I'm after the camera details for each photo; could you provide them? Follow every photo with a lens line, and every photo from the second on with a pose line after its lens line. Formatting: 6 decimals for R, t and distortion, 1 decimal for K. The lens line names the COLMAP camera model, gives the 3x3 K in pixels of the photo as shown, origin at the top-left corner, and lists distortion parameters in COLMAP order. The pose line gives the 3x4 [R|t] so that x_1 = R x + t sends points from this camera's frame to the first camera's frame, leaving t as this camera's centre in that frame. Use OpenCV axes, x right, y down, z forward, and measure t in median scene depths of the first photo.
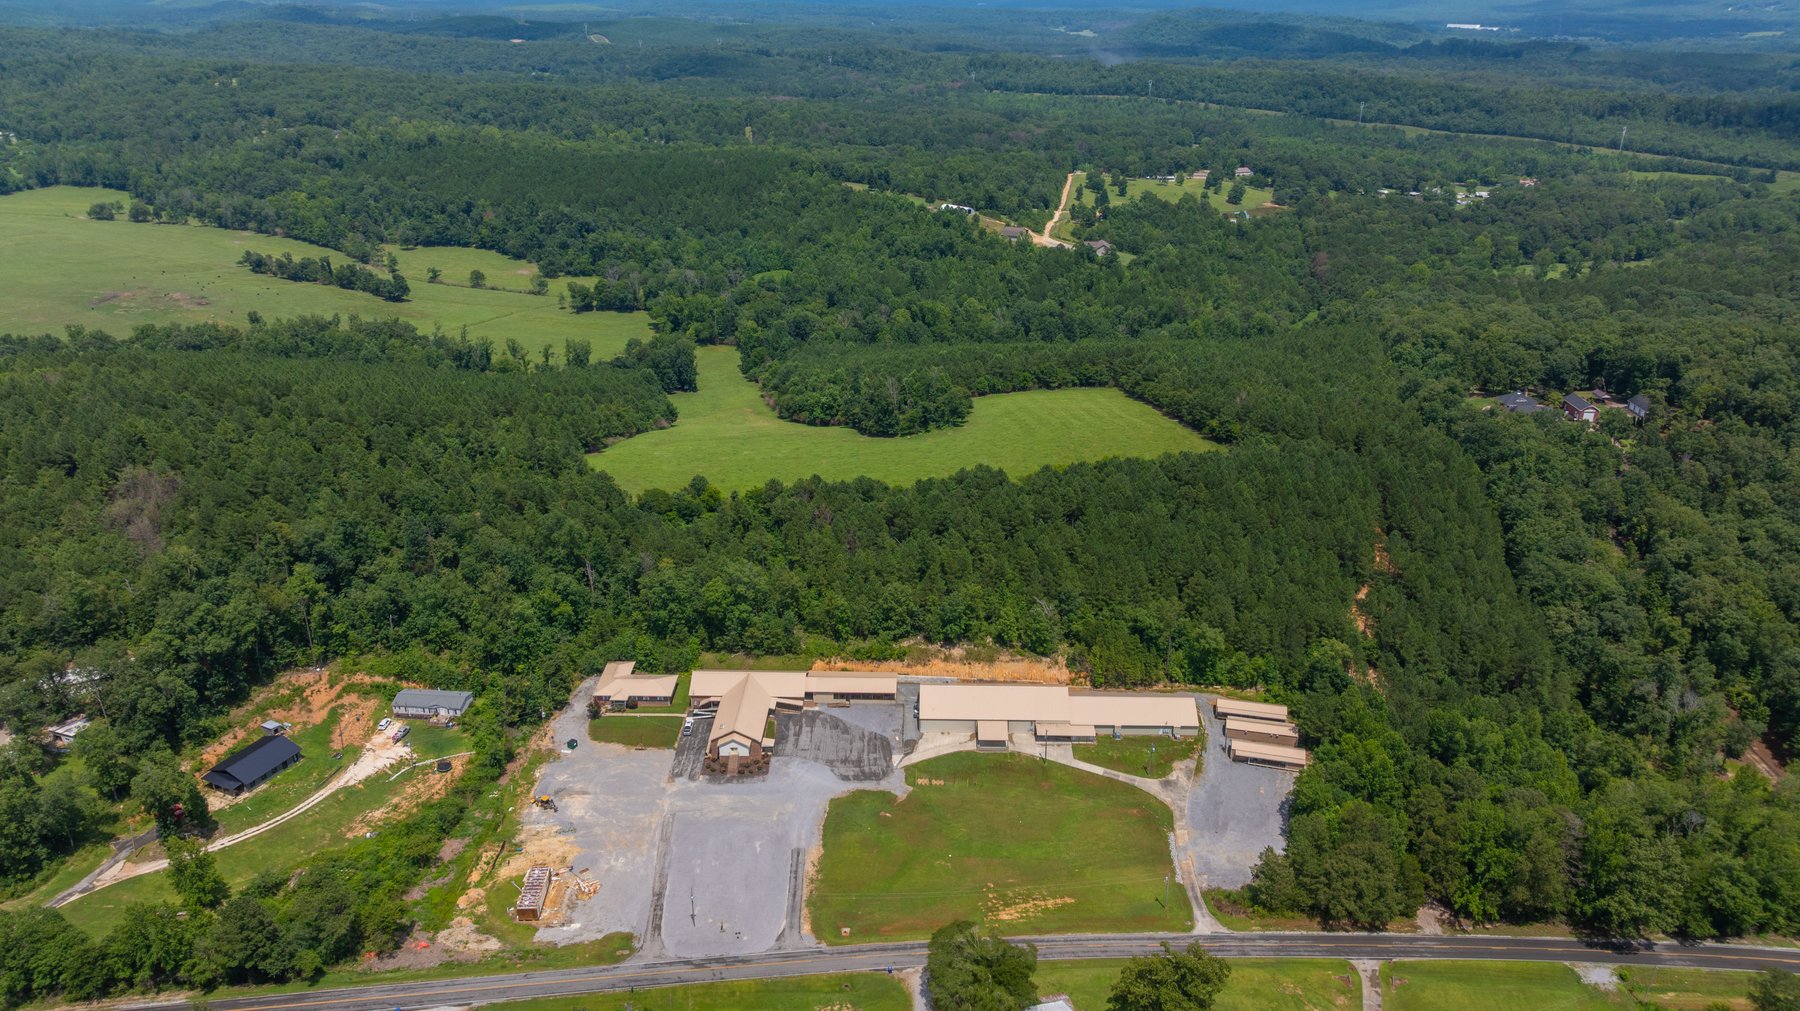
lens RADIAL K [[1265.5, 0, 891.1], [0, 1265.5, 501.6], [0, 0, 1]] dist [-0.047137, 0.051898]
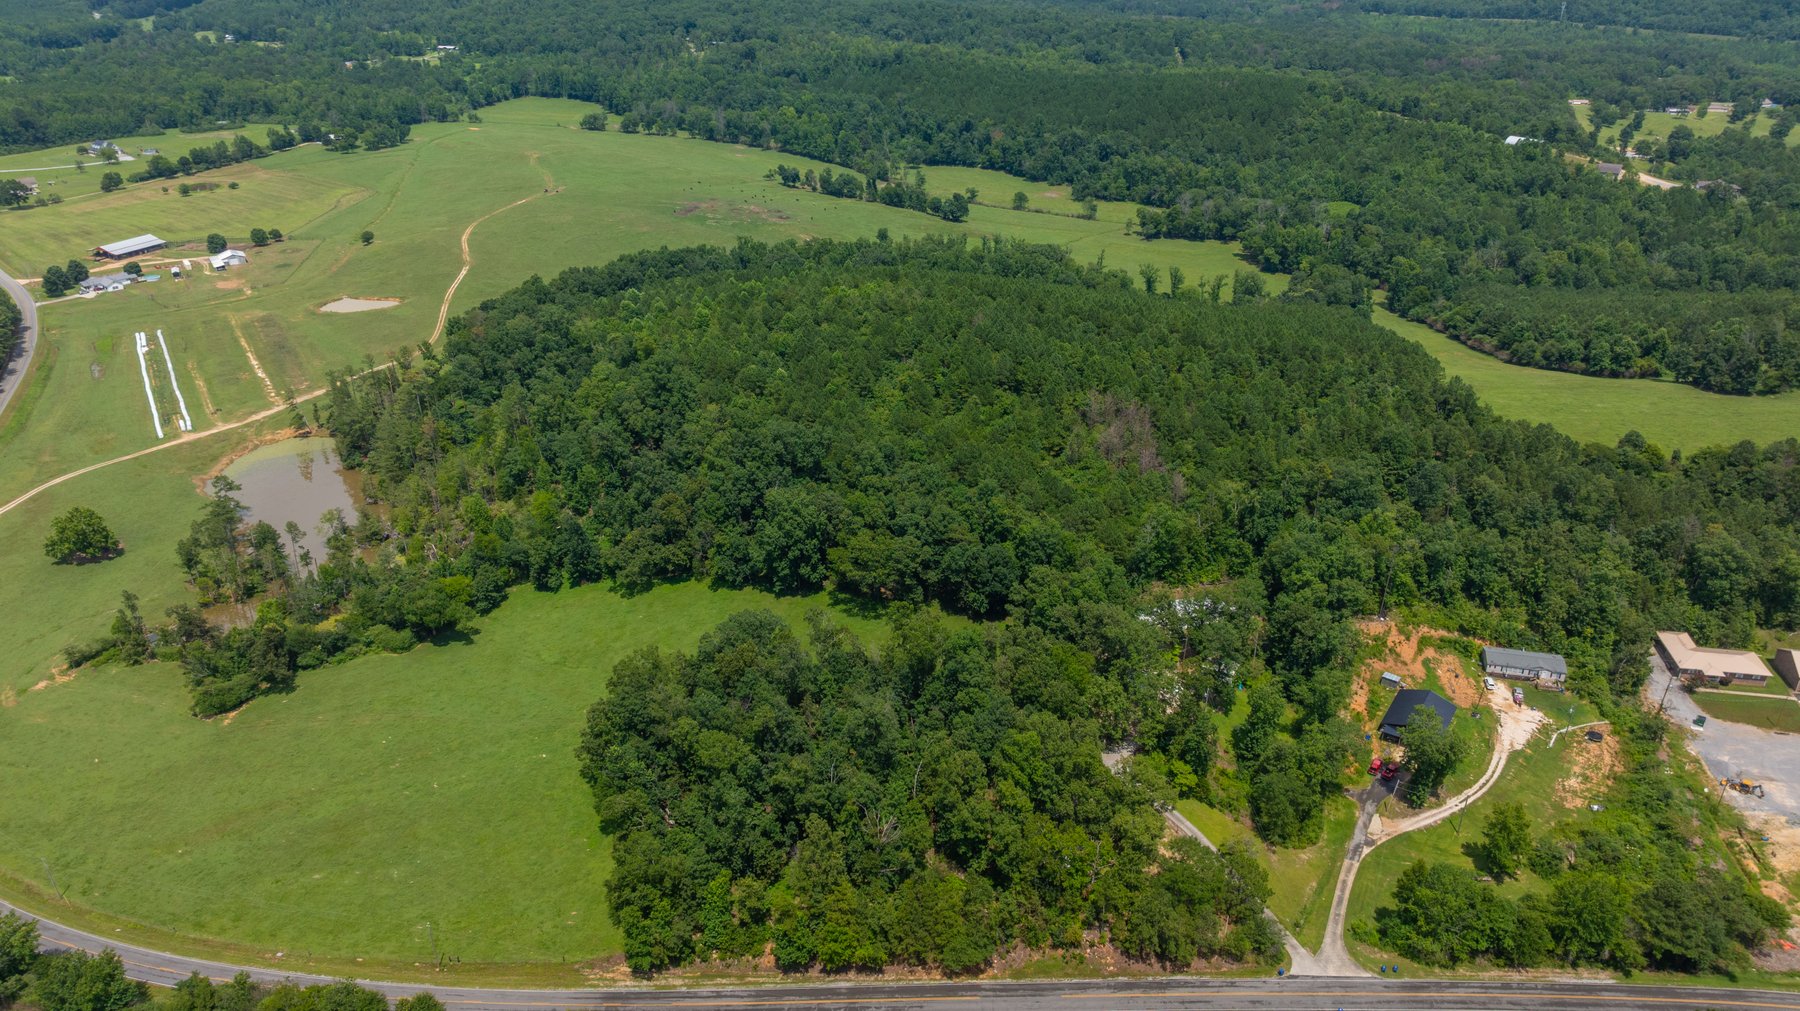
lens RADIAL K [[1265.5, 0, 891.2], [0, 1265.5, 502.0], [0, 0, 1]] dist [-0.047137, 0.051898]
pose [[0.986320, 0.064717, -0.151604, -0.268240], [-0.055910, 0.996530, 0.061653, 0.002531], [0.155068, -0.052334, 0.986517, -0.000368]]
